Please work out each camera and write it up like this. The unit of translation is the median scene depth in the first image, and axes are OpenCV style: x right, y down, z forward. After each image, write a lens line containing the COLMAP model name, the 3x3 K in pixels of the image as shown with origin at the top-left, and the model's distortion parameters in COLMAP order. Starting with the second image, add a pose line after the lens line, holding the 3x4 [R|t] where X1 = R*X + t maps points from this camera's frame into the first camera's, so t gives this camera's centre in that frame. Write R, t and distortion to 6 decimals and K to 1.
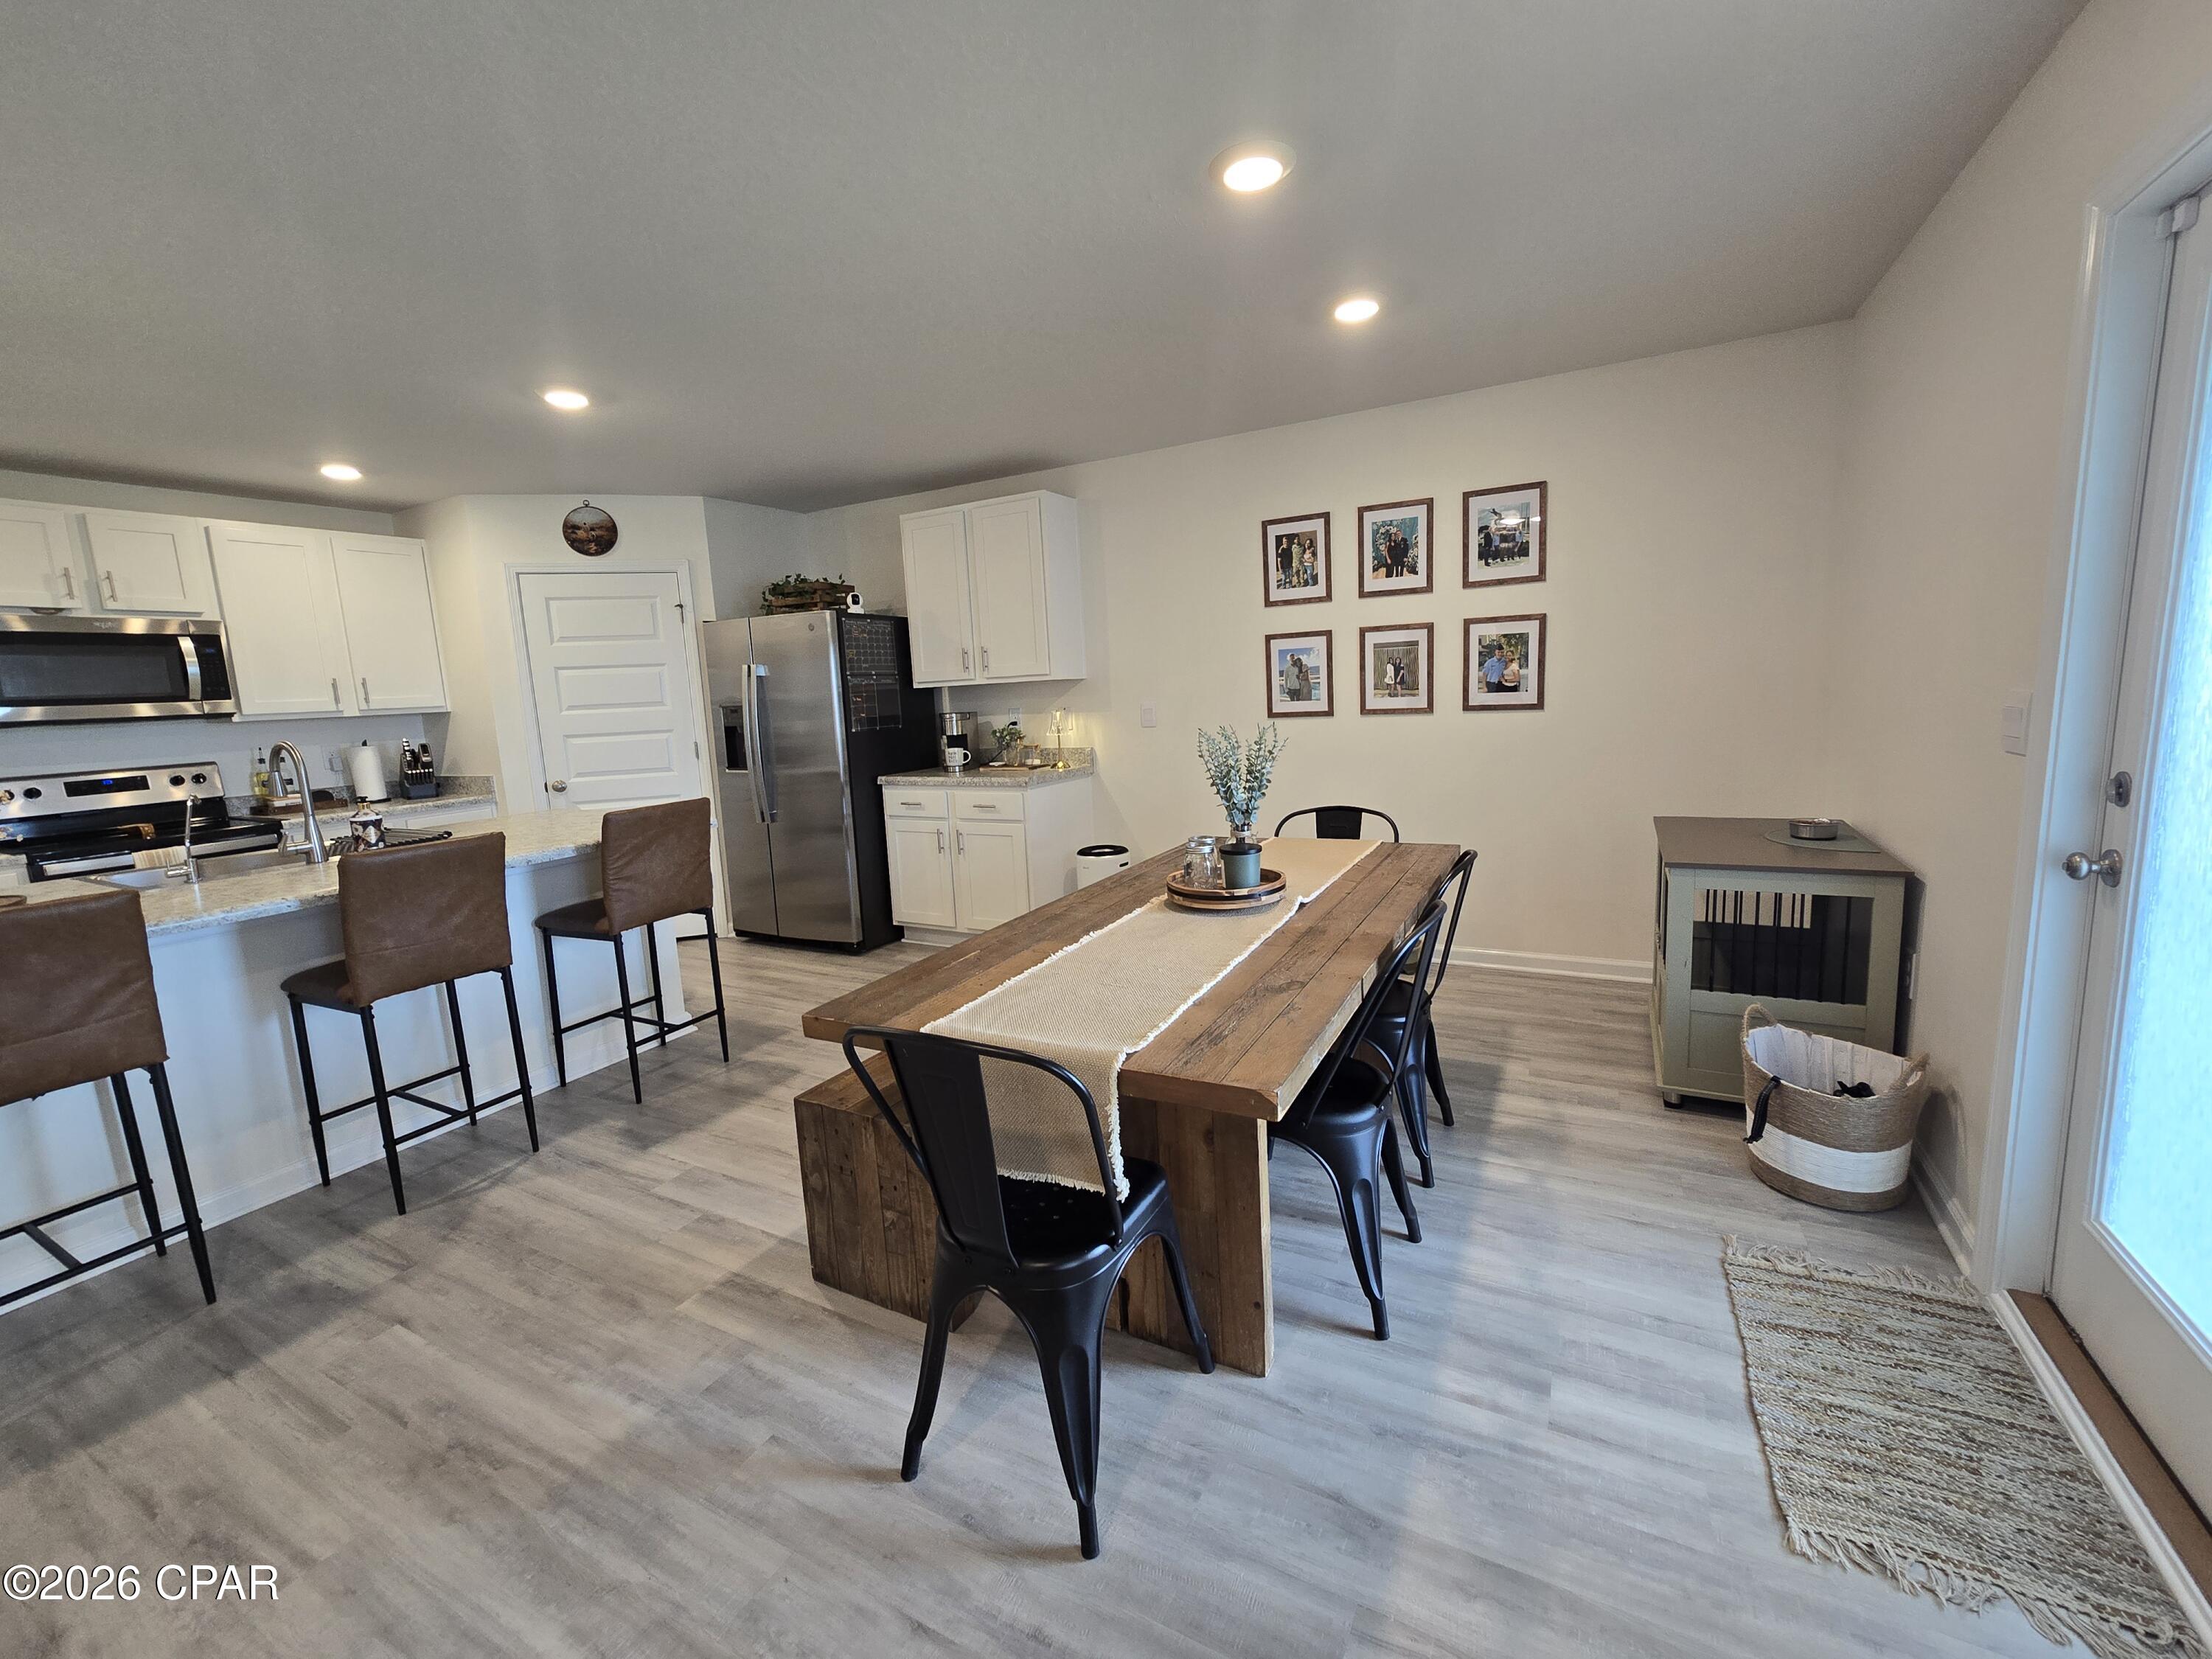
lens RADIAL K [[908.5, 0, 1107.3], [0, 908.5, 815.4], [0, 0, 1]] dist [-0.005205, 0.000814]
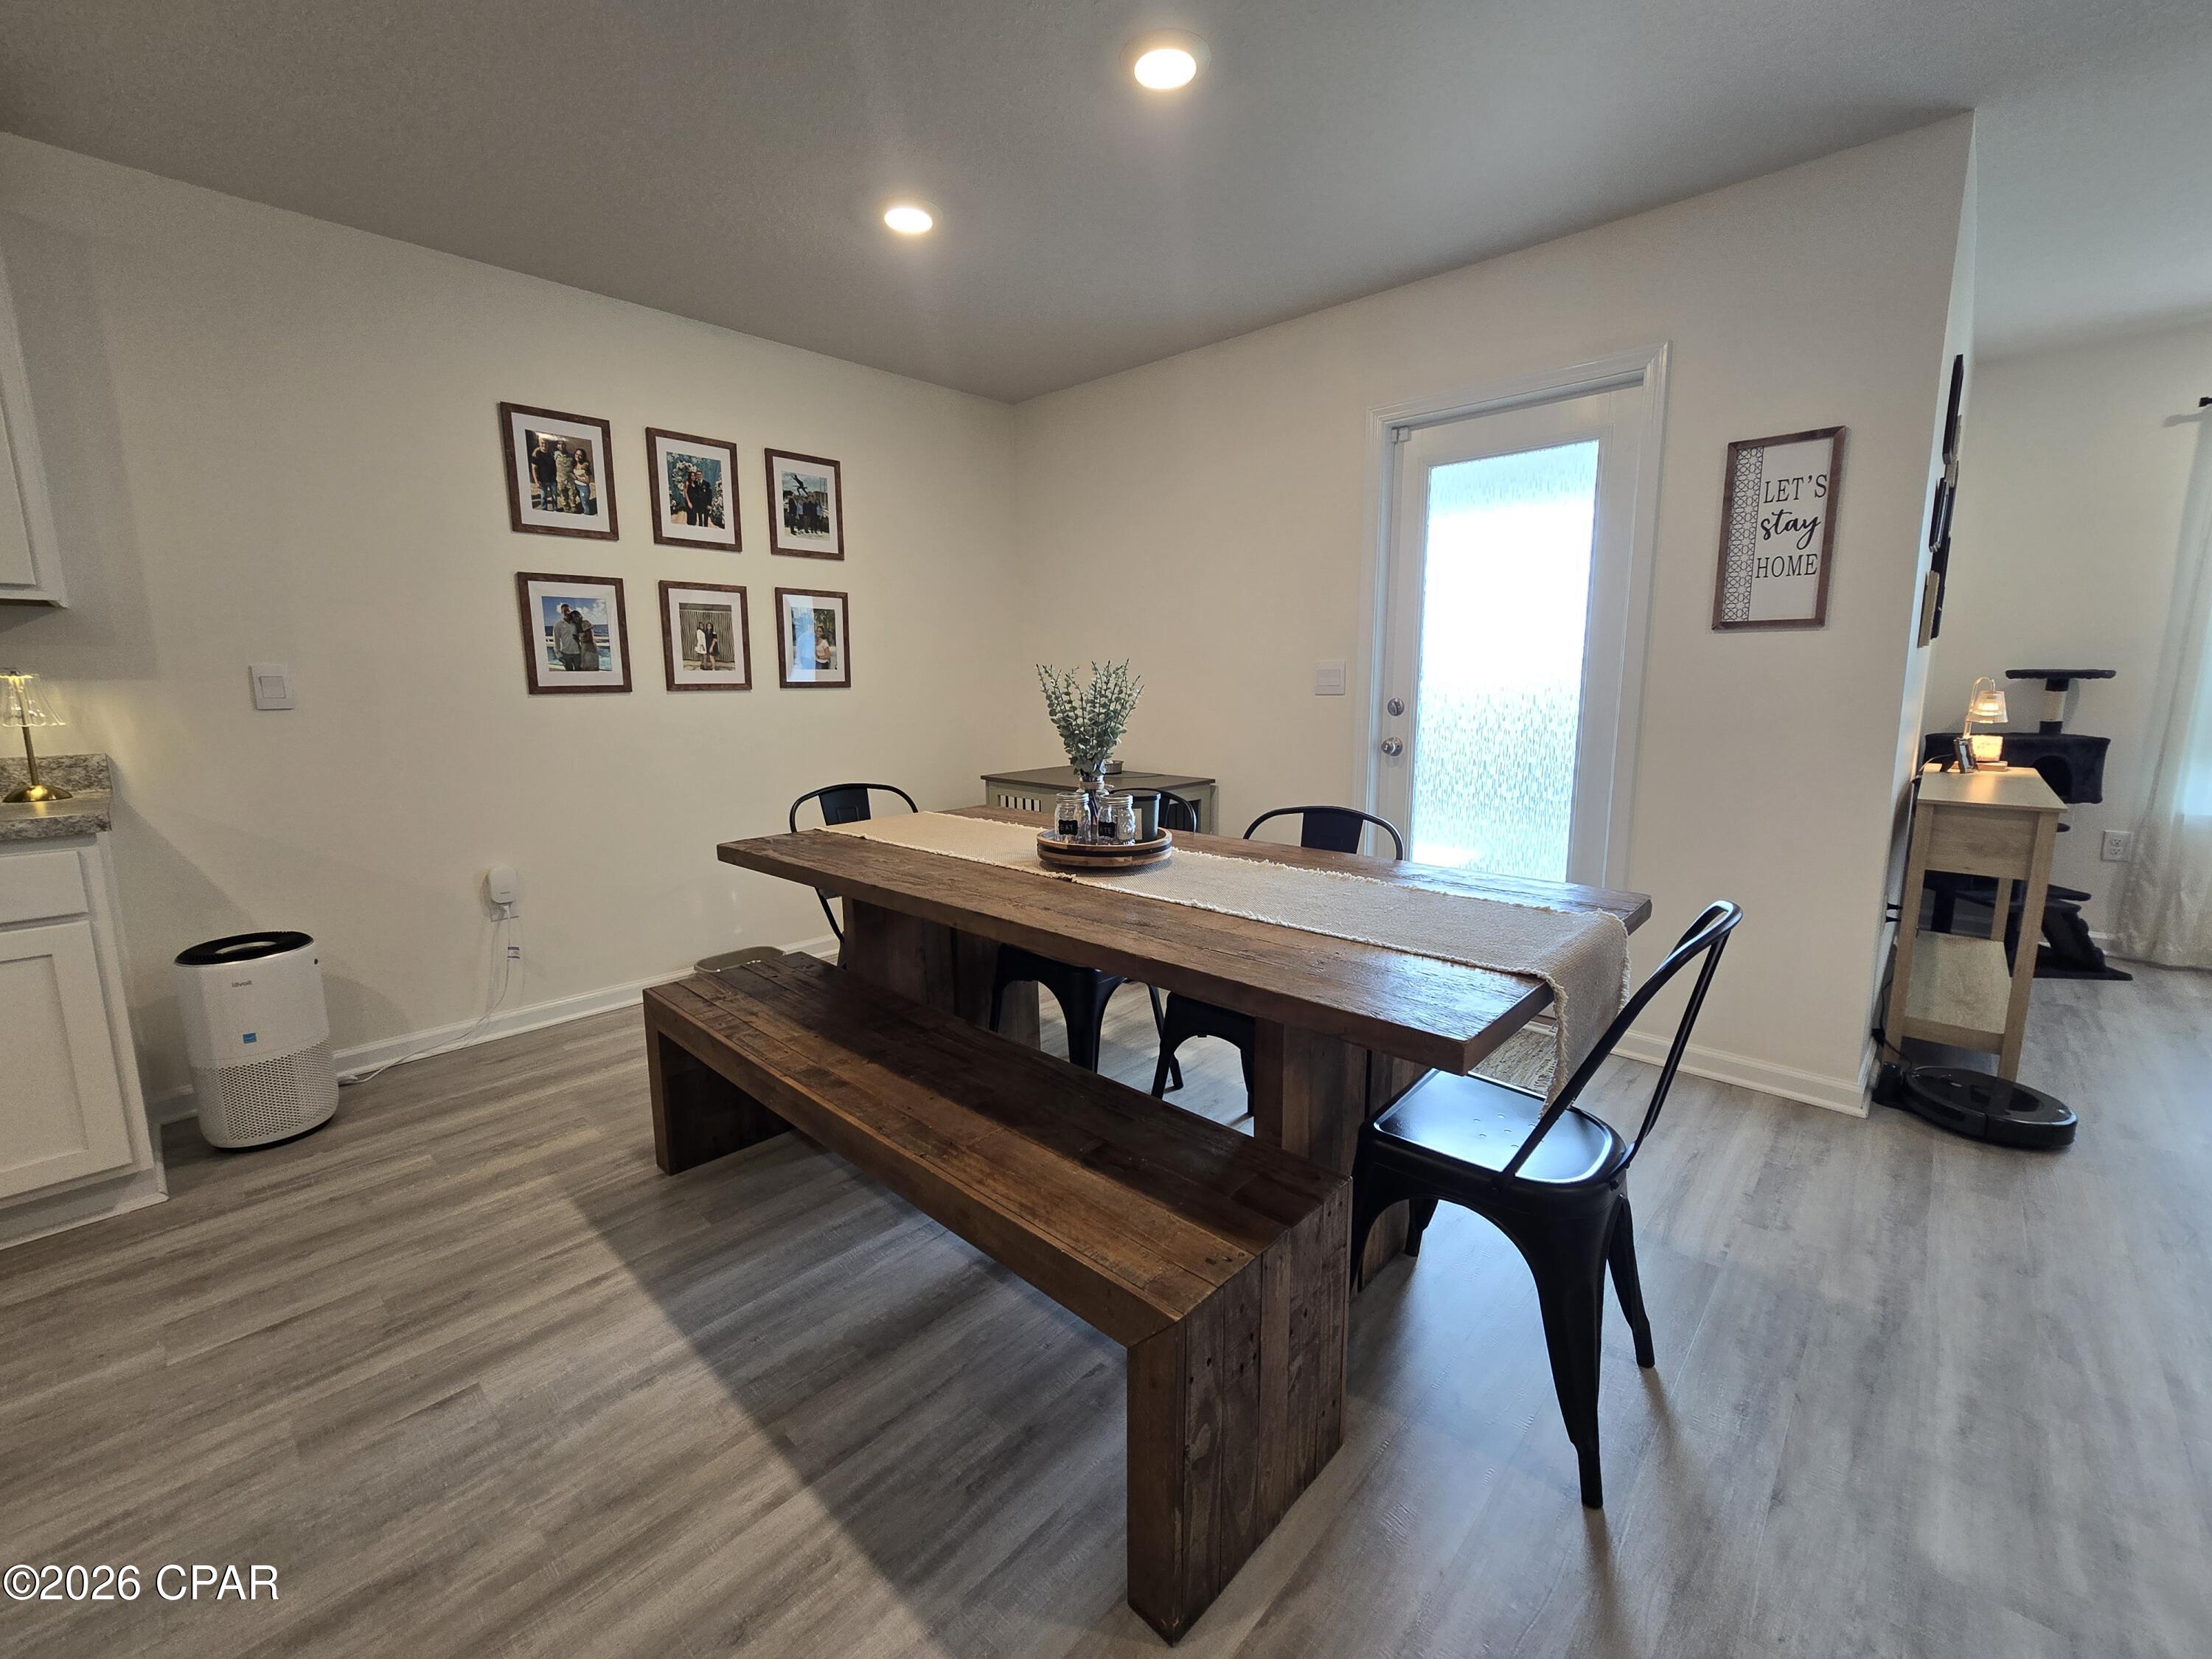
lens RADIAL K [[914.1, 0, 1107.7], [0, 914.1, 814.5], [0, 0, 1]] dist [-0.002893, 0.000300]
pose [[0.254158, -0.099632, 0.962017, -0.404959], [0.131265, 0.989030, 0.067750, -0.006695], [-0.958213, 0.109060, 0.264448, 0.425632]]
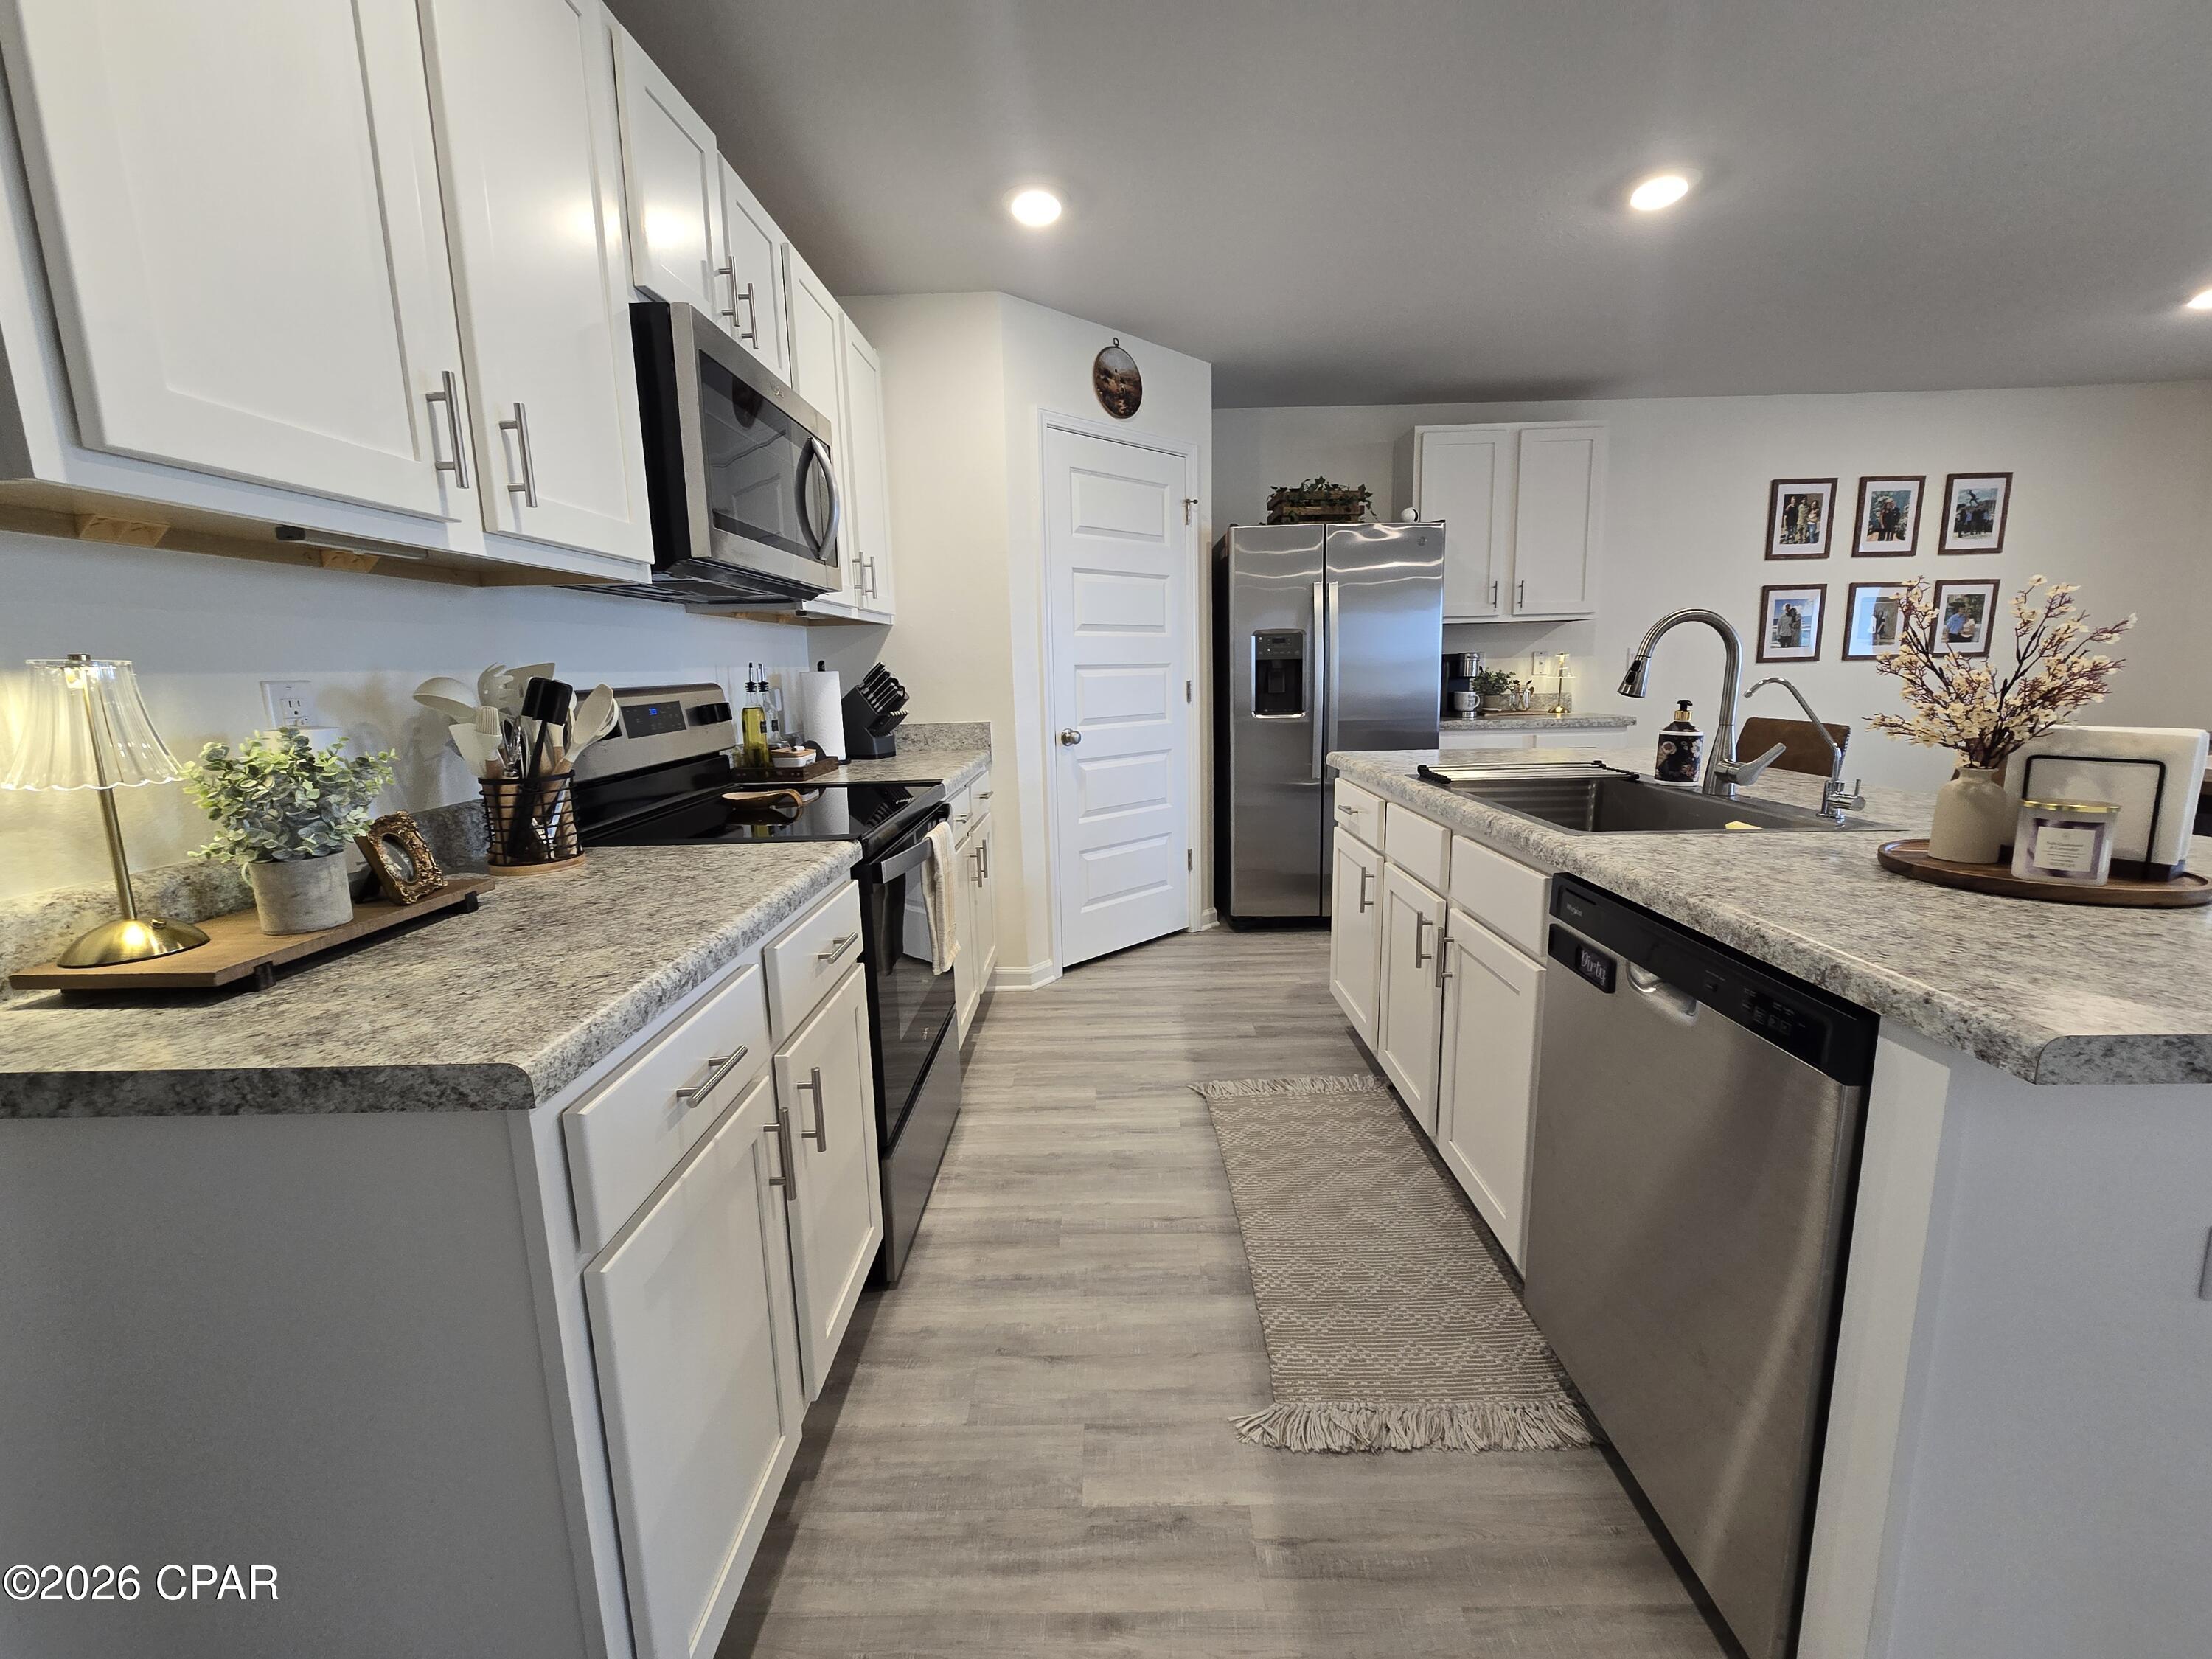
lens RADIAL K [[908.5, 0, 1107.3], [0, 908.5, 815.4], [0, 0, 1]] dist [-0.005205, 0.000814]
pose [[0.884468, -0.048245, 0.464100, -1.070114], [0.046992, 0.998793, 0.014273, 0.023938], [-0.464229, 0.009185, 0.885668, 0.420609]]
